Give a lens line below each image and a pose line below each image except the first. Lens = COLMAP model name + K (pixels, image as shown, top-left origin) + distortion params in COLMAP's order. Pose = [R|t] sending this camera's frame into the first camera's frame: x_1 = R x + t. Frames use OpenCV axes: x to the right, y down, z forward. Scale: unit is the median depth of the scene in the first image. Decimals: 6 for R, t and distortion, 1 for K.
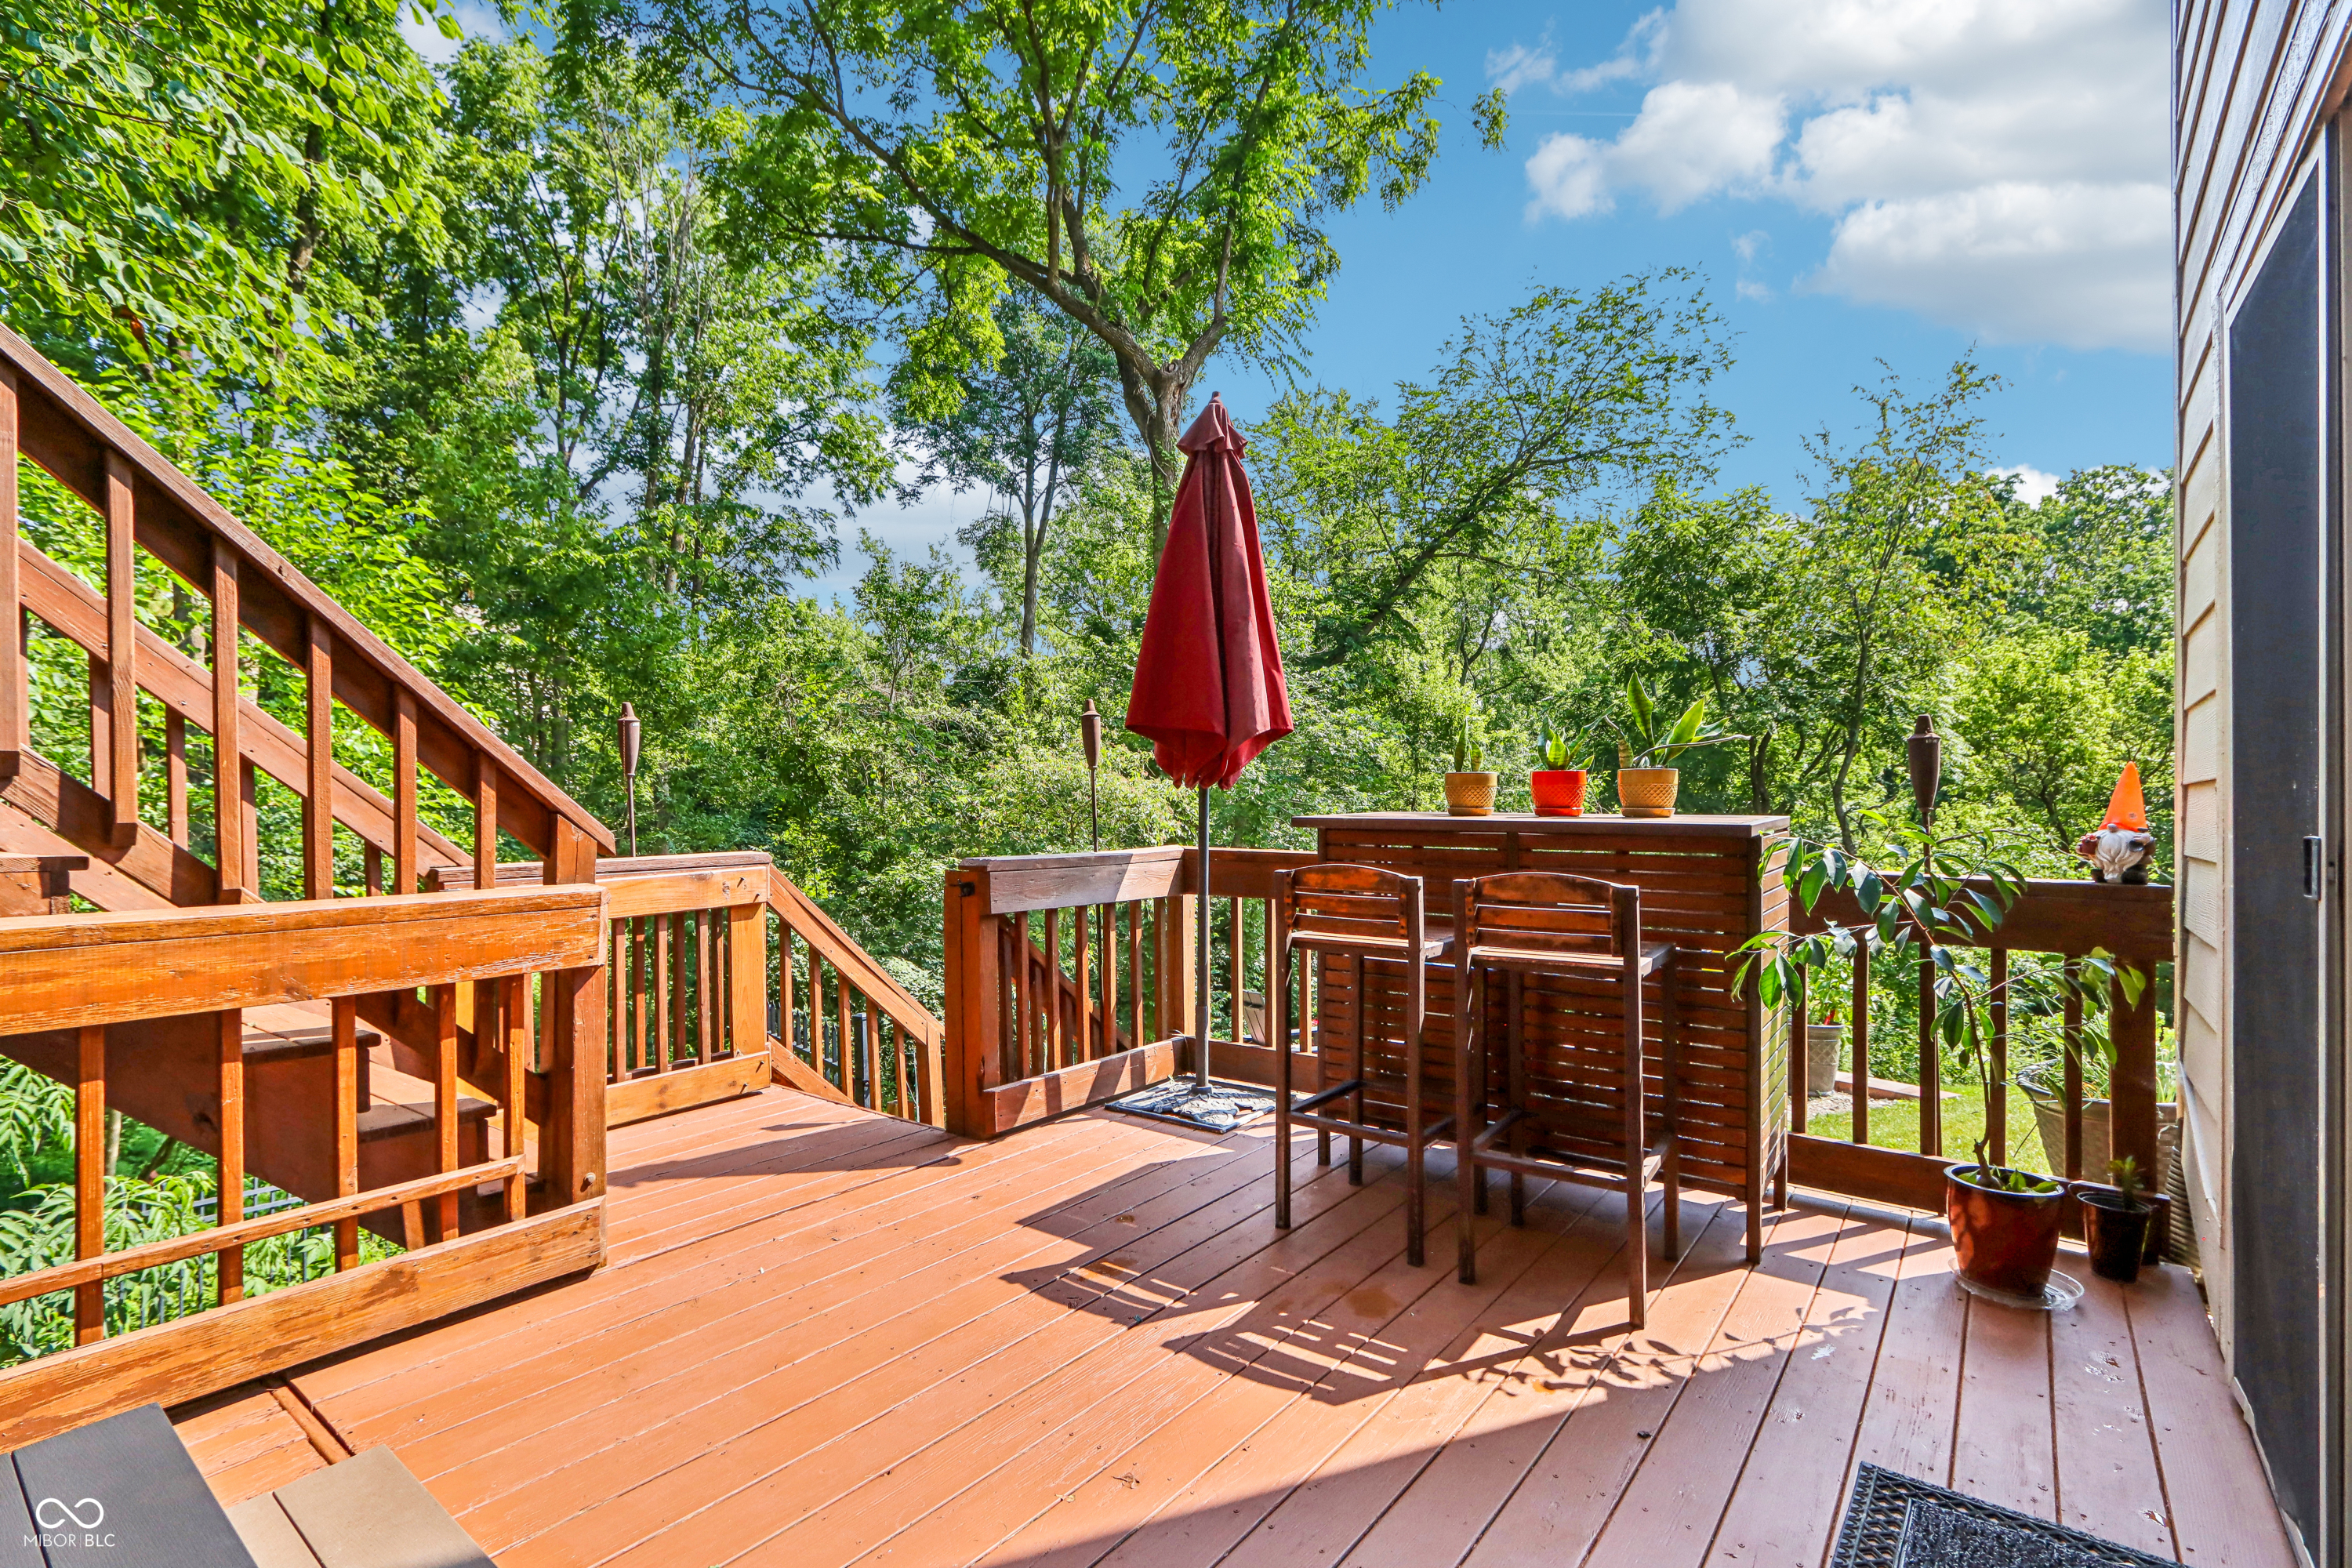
lens RADIAL K [[1088.1, 0, 1176.0], [0, 1088.1, 784.0], [0, 0, 1]] dist [-0.000182, -0.000031]
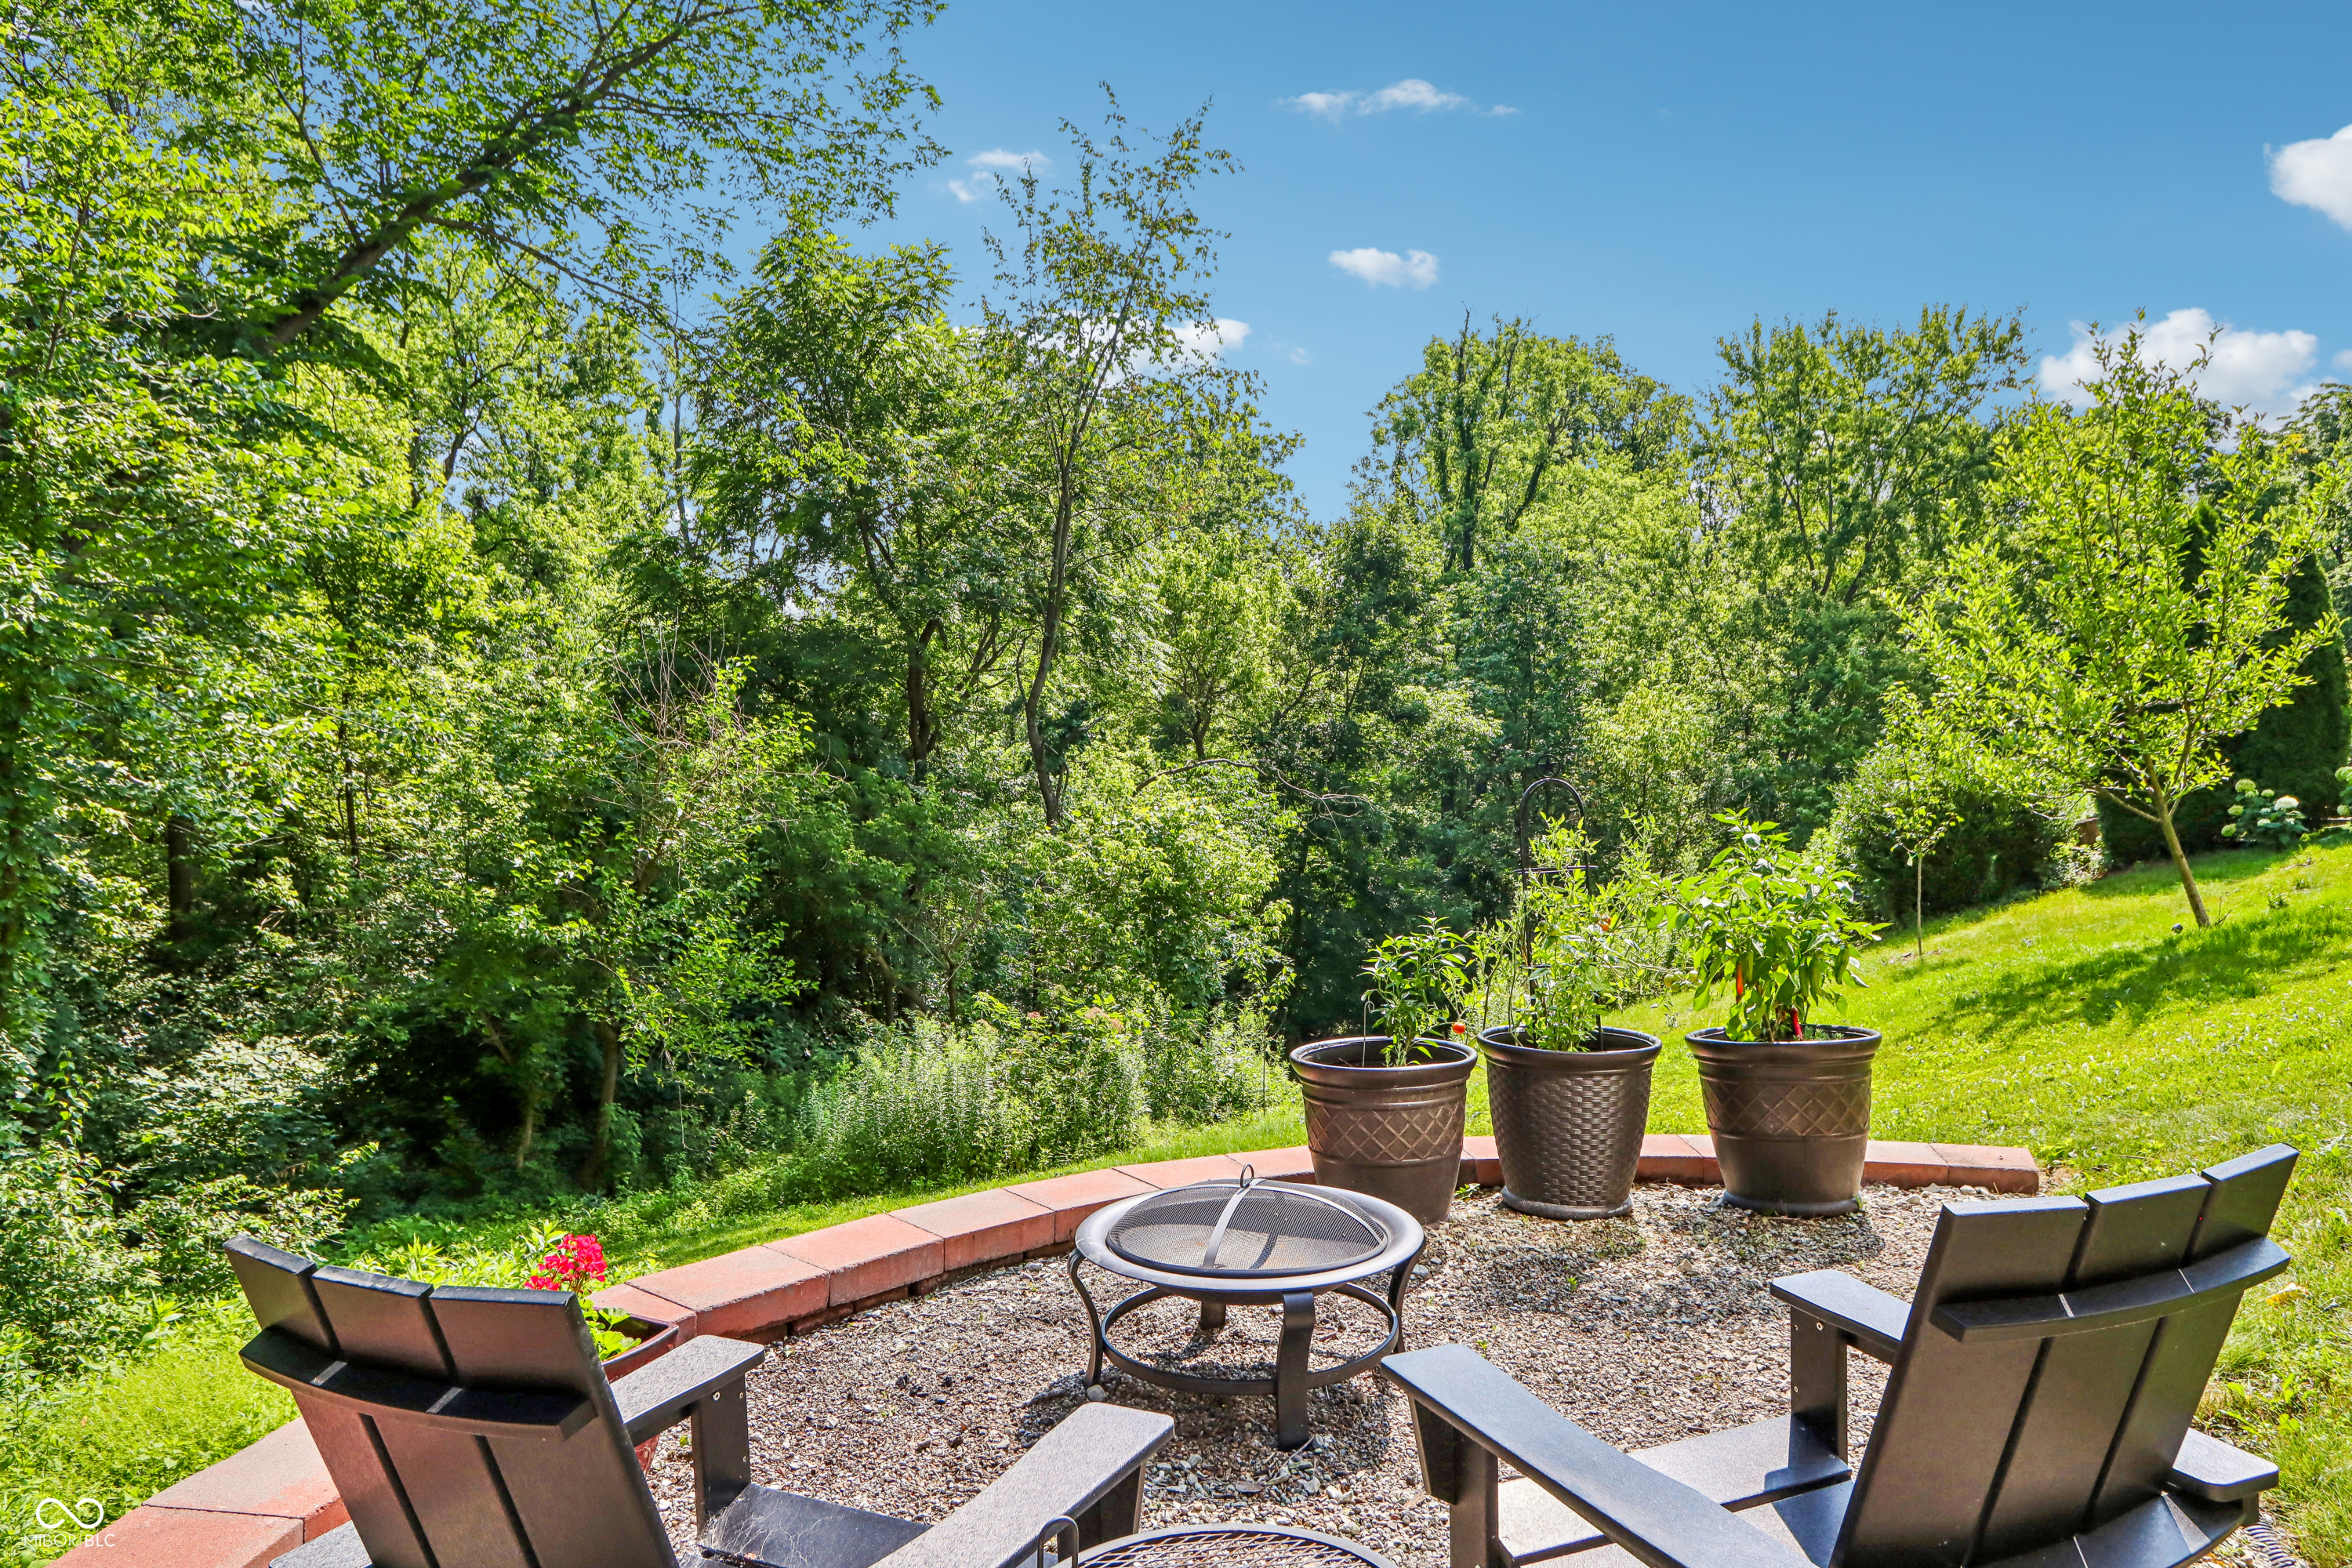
lens RADIAL K [[1526.9, 0, 1176.0], [0, 1526.9, 784.0], [0, 0, 1]] dist [-0.001597, -0.000861]
pose [[0.728368, -0.010494, 0.685106, 0.000753], [-0.004180, 0.999796, 0.019759, 0.033193], [-0.685174, -0.017256, 0.728175, 0.205872]]
